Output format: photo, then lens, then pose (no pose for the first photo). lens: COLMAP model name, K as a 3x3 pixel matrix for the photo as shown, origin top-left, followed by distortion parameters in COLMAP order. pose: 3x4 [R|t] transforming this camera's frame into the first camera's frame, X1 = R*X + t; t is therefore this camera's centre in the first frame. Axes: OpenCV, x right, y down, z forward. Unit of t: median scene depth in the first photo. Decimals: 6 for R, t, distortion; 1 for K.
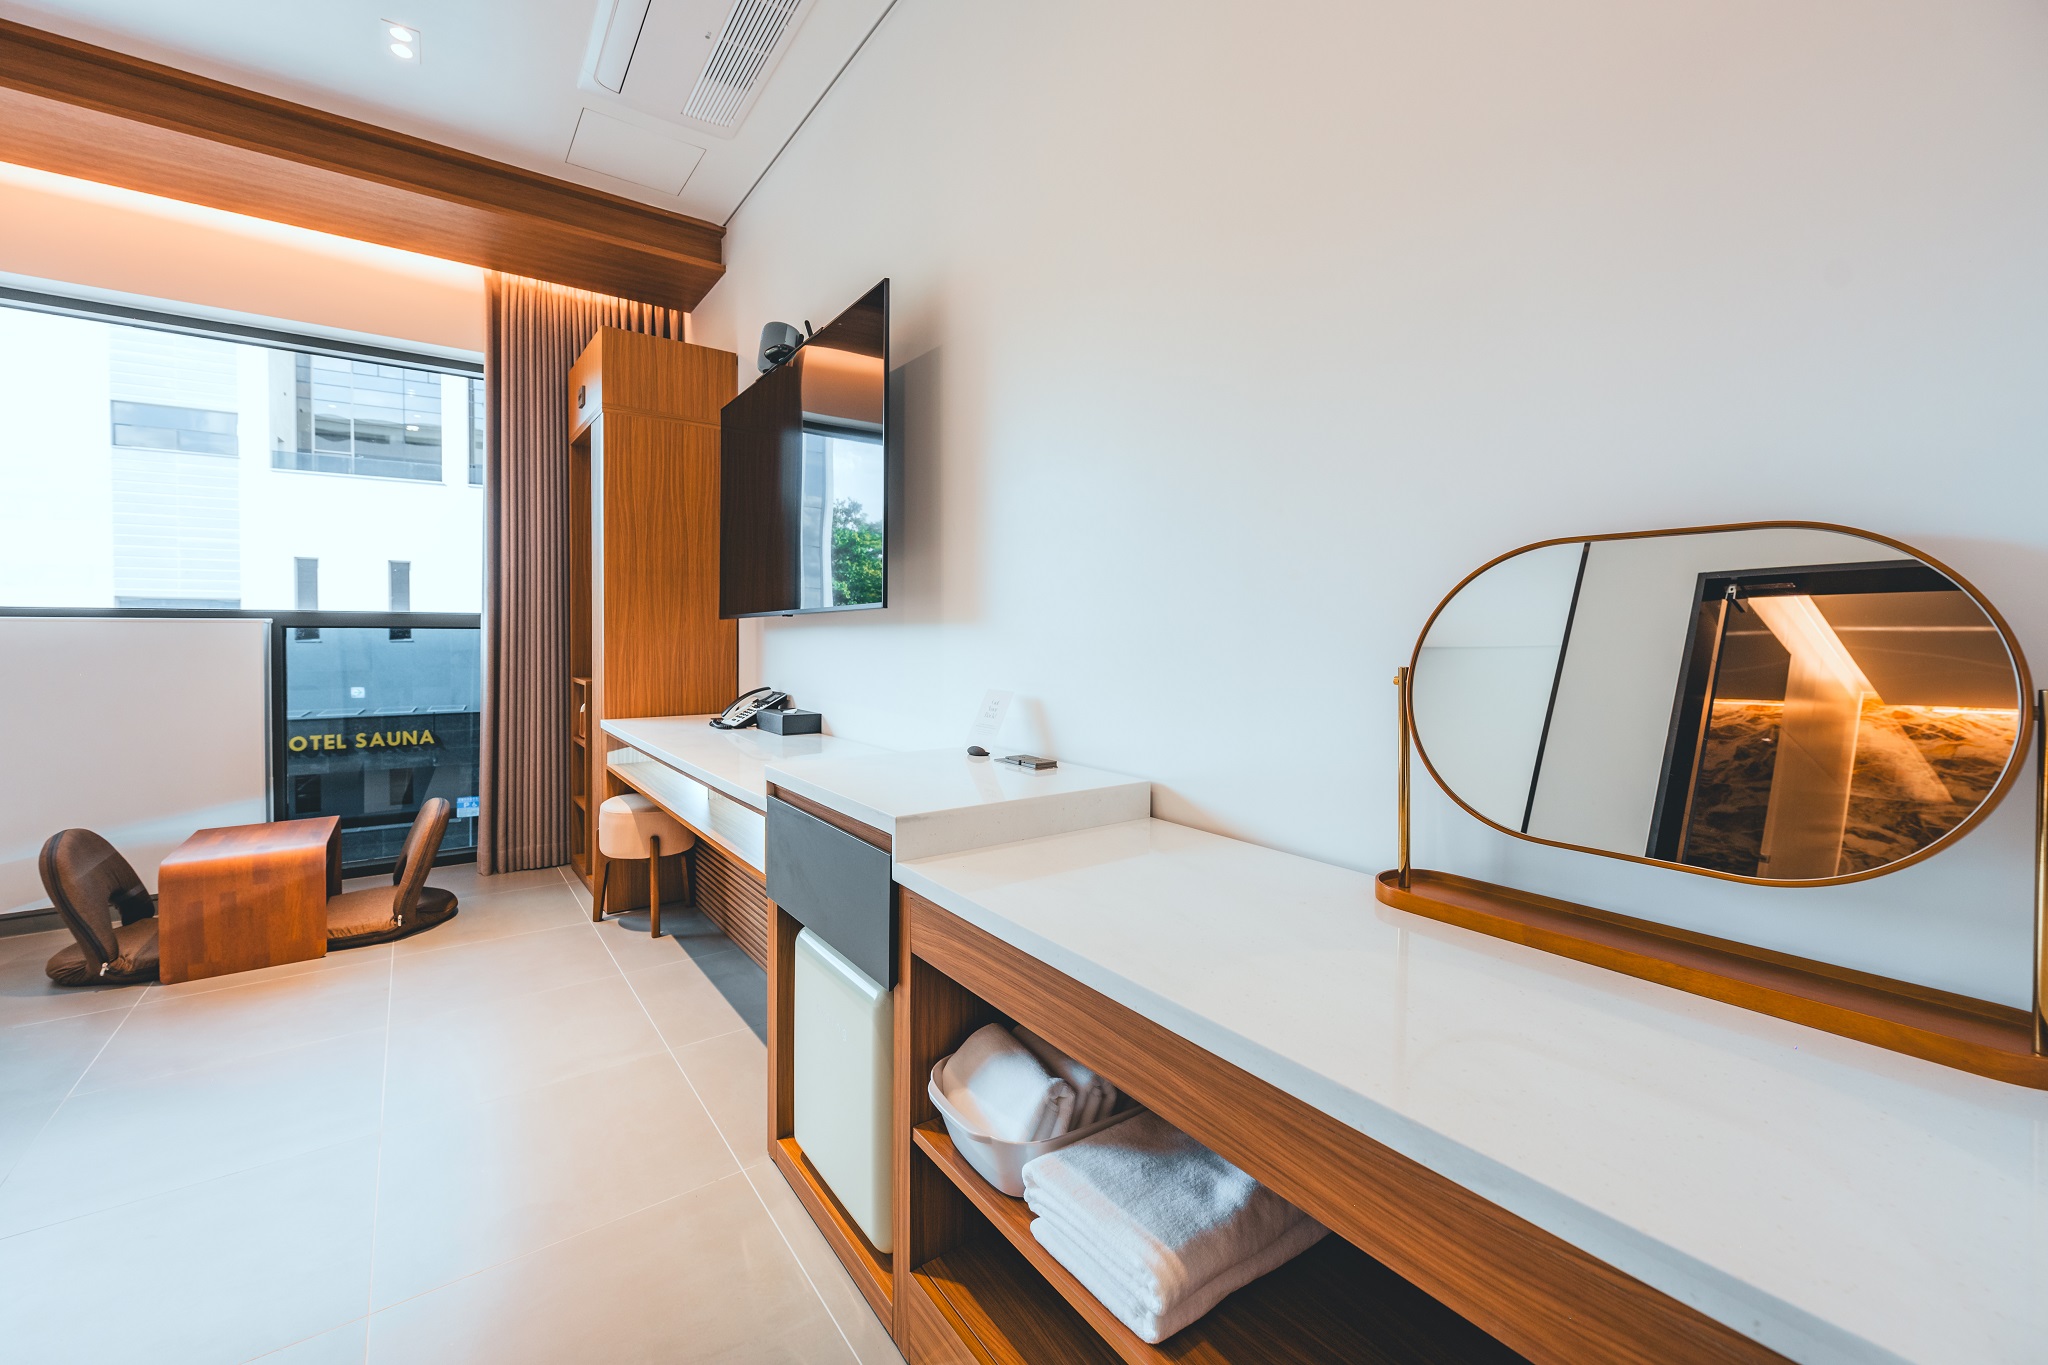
lens RADIAL K [[821.7, 0, 1026.1], [0, 821.7, 645.1], [0, 0, 1]] dist [-0.000506, 0.000126]
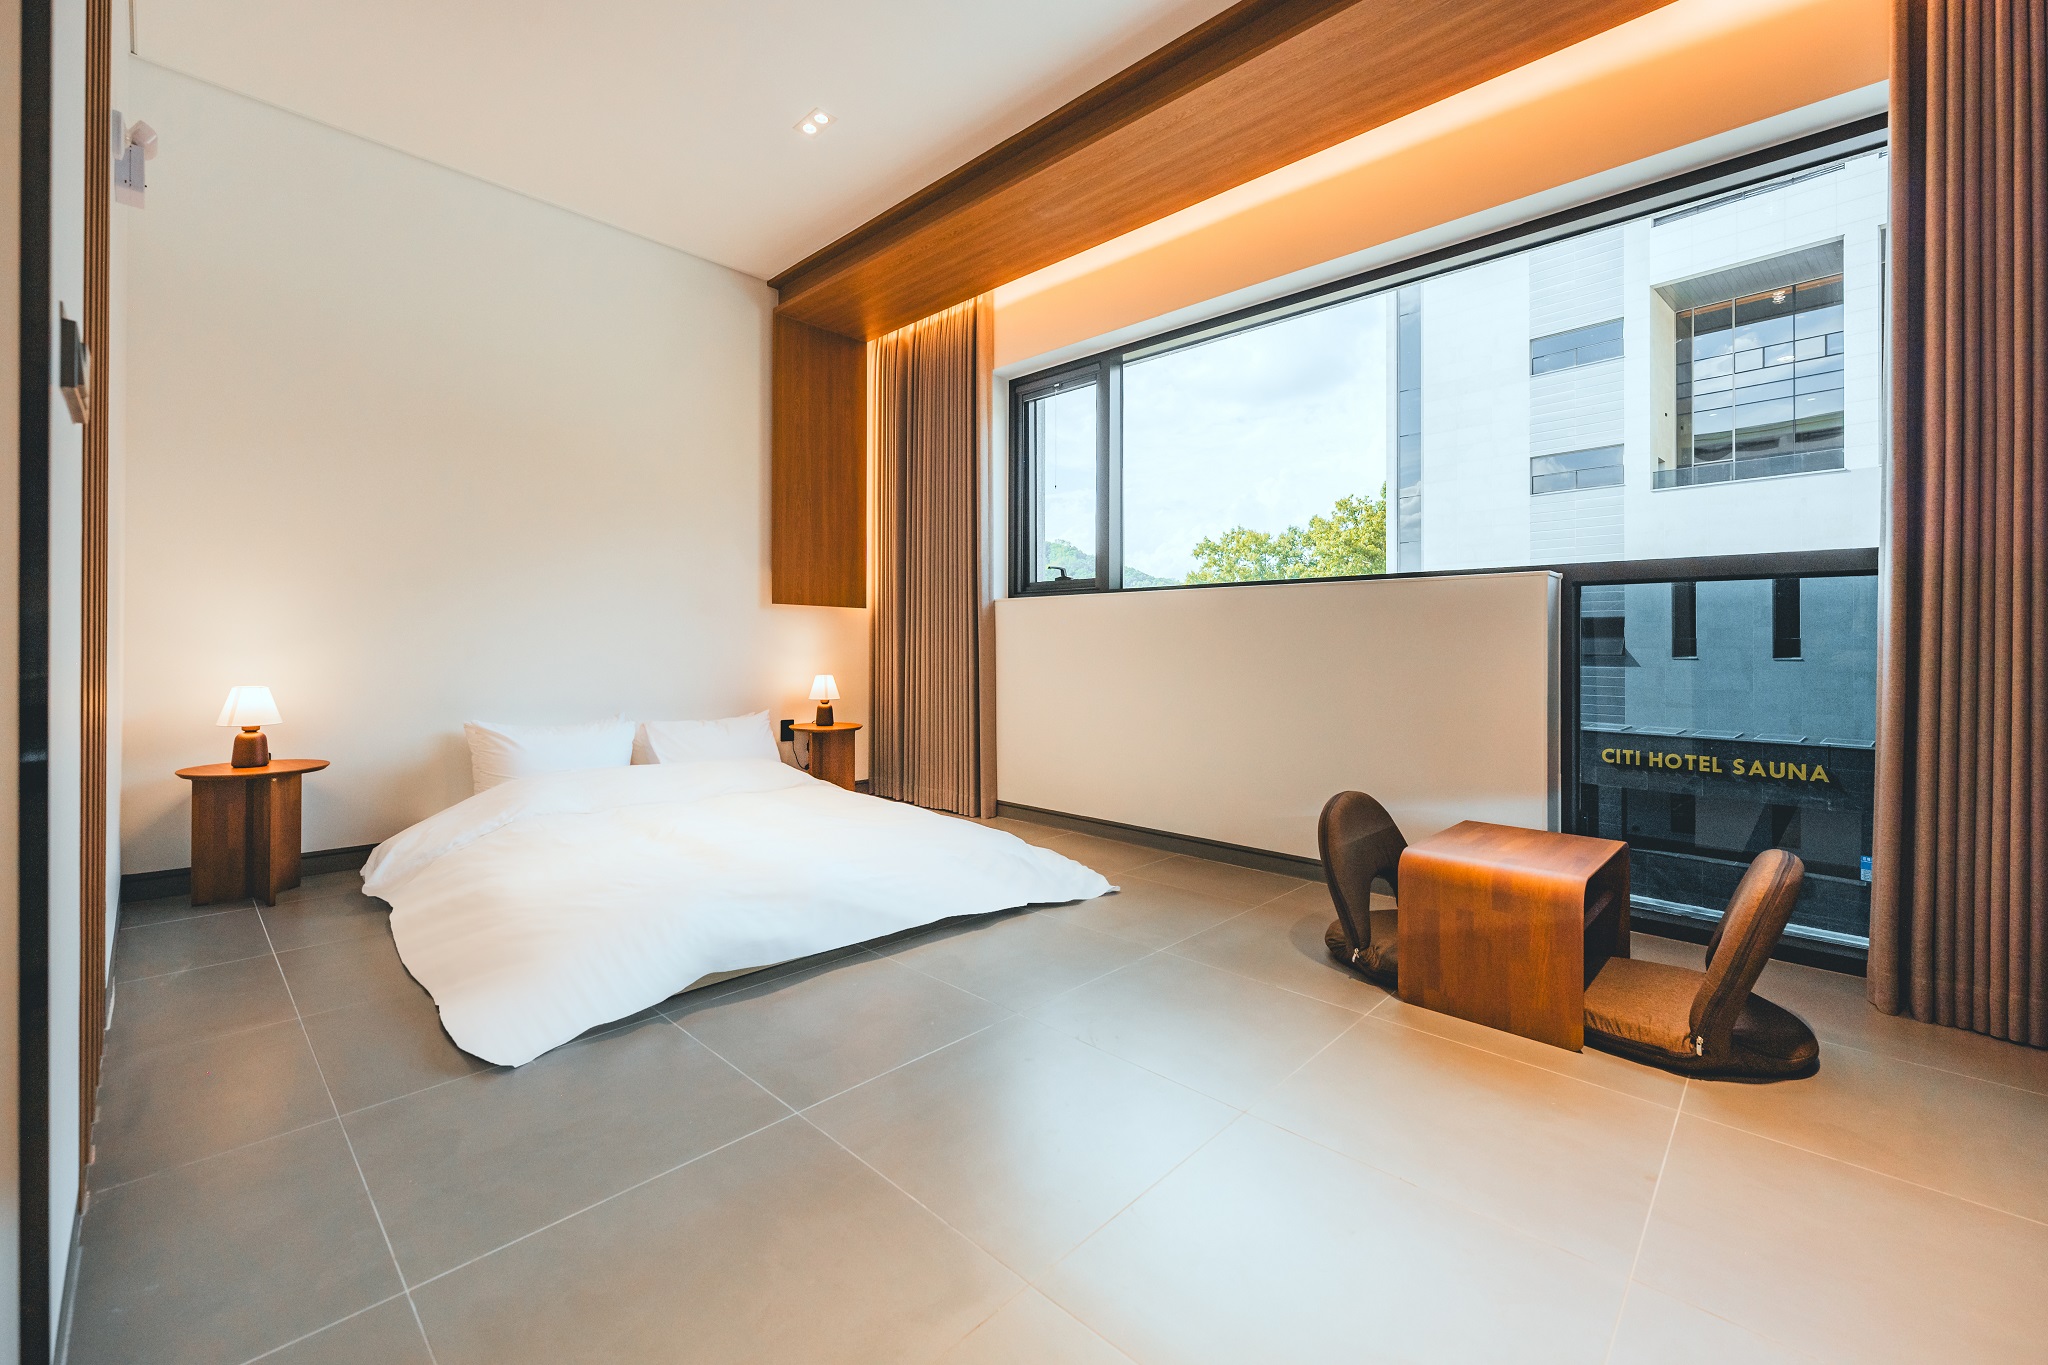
lens RADIAL K [[821.7, 0, 1026.1], [0, 821.7, 645.1], [0, 0, 1]] dist [-0.000506, 0.000126]
pose [[0.167103, -0.009125, -0.985897, -0.199320], [-0.022039, 0.999673, -0.012988, 0.052156], [0.985693, 0.023899, 0.166847, 0.319756]]
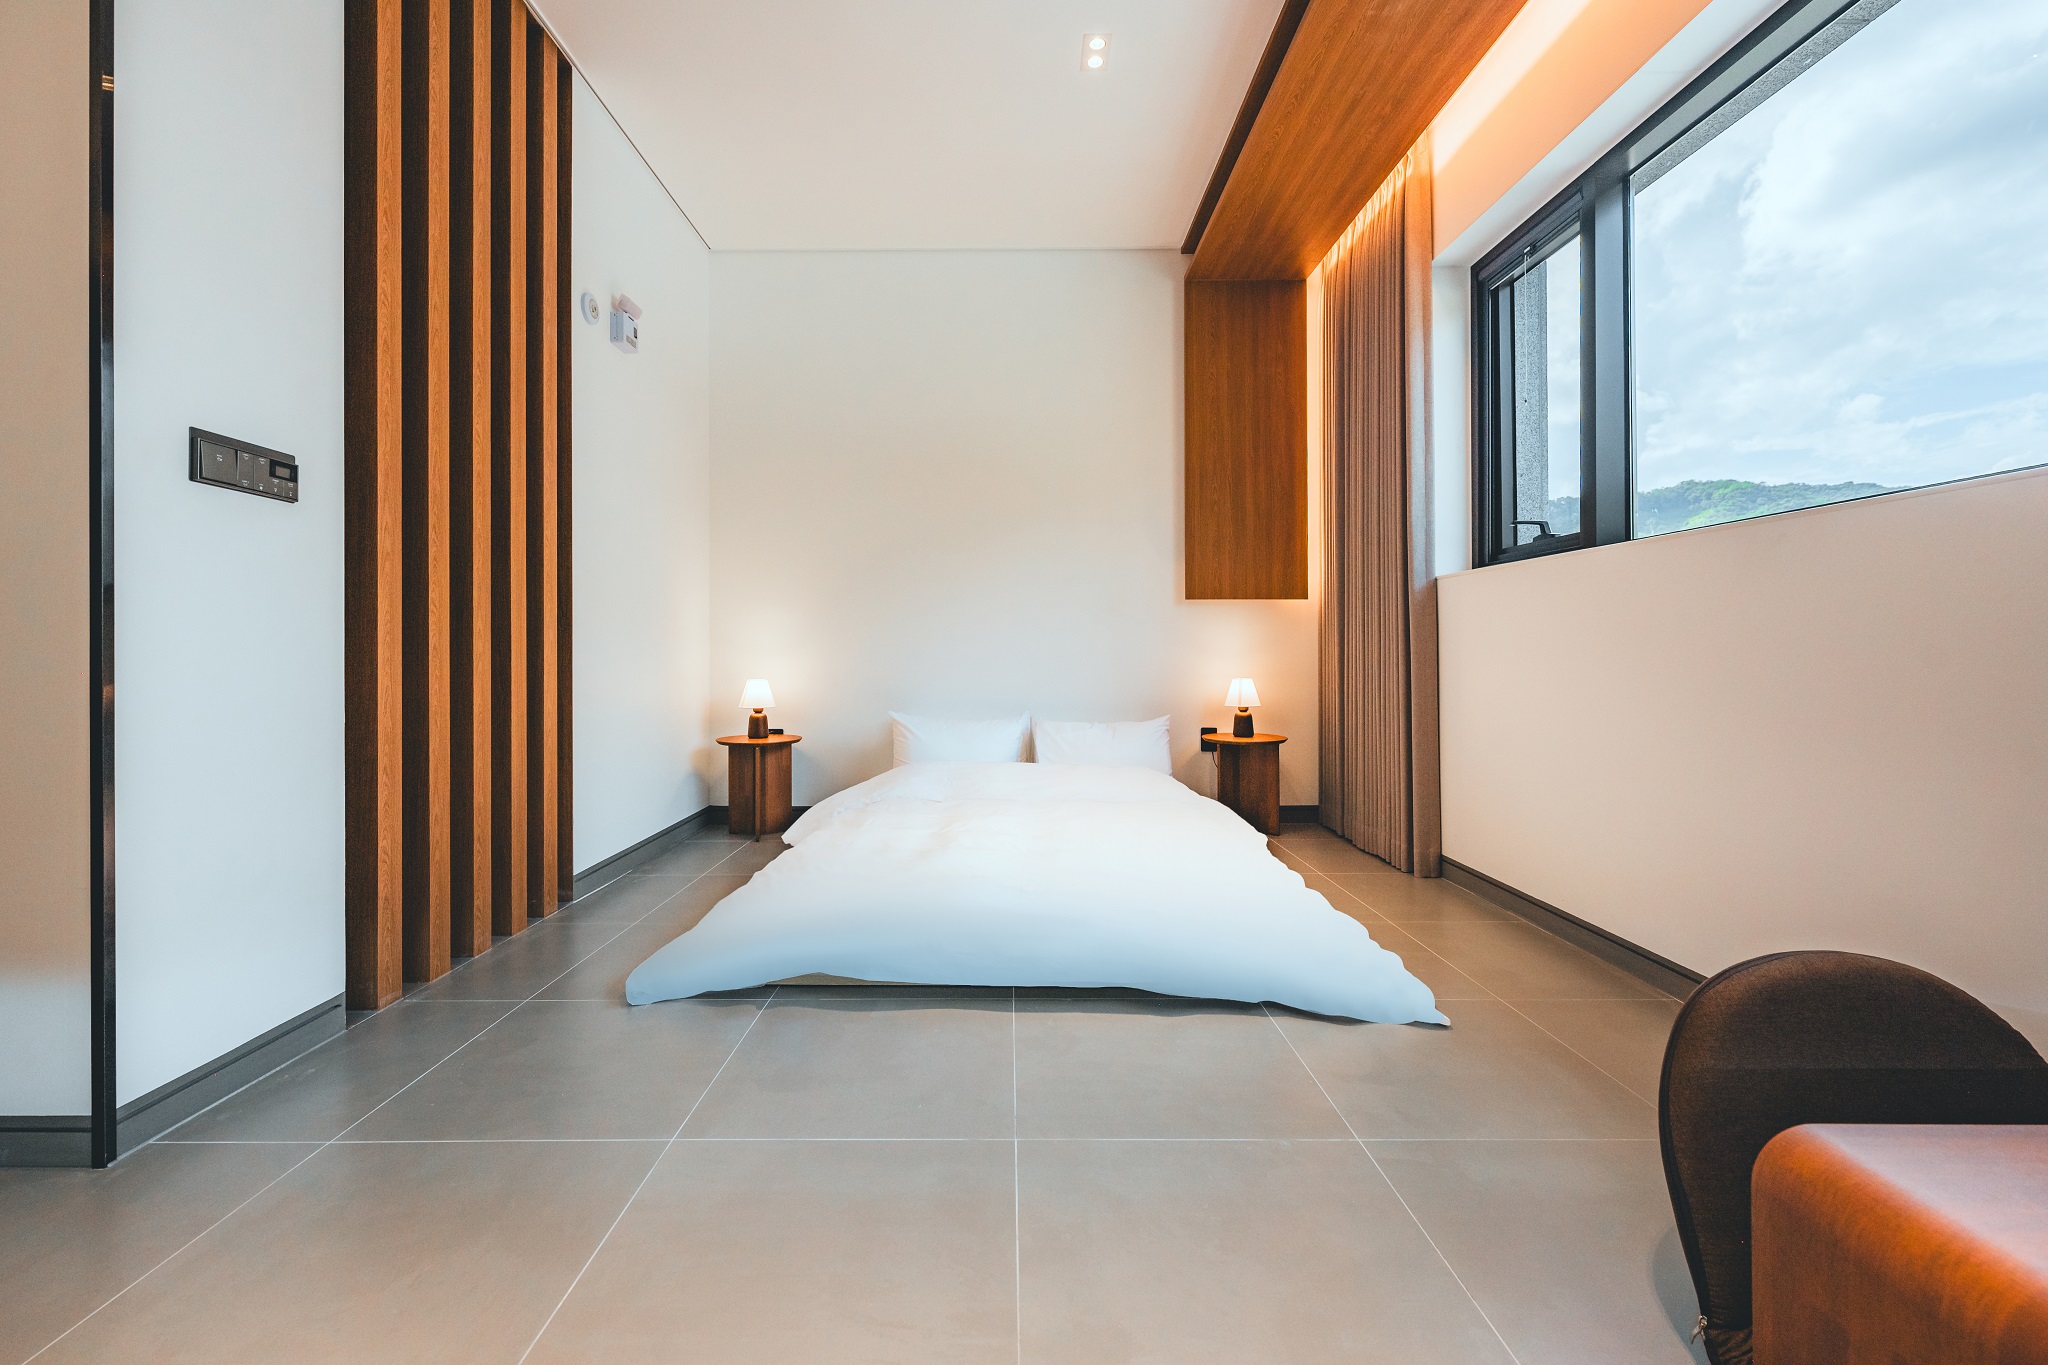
lens RADIAL K [[841.3, 0, 1015.7], [0, 841.3, 652.9], [0, 0, 1]] dist [0.000878, 0.000135]
pose [[-0.593626, -0.003955, -0.804731, -0.414993], [-0.012871, 0.999907, 0.004581, 0.053677], [0.804638, 0.013077, -0.593622, 0.652118]]
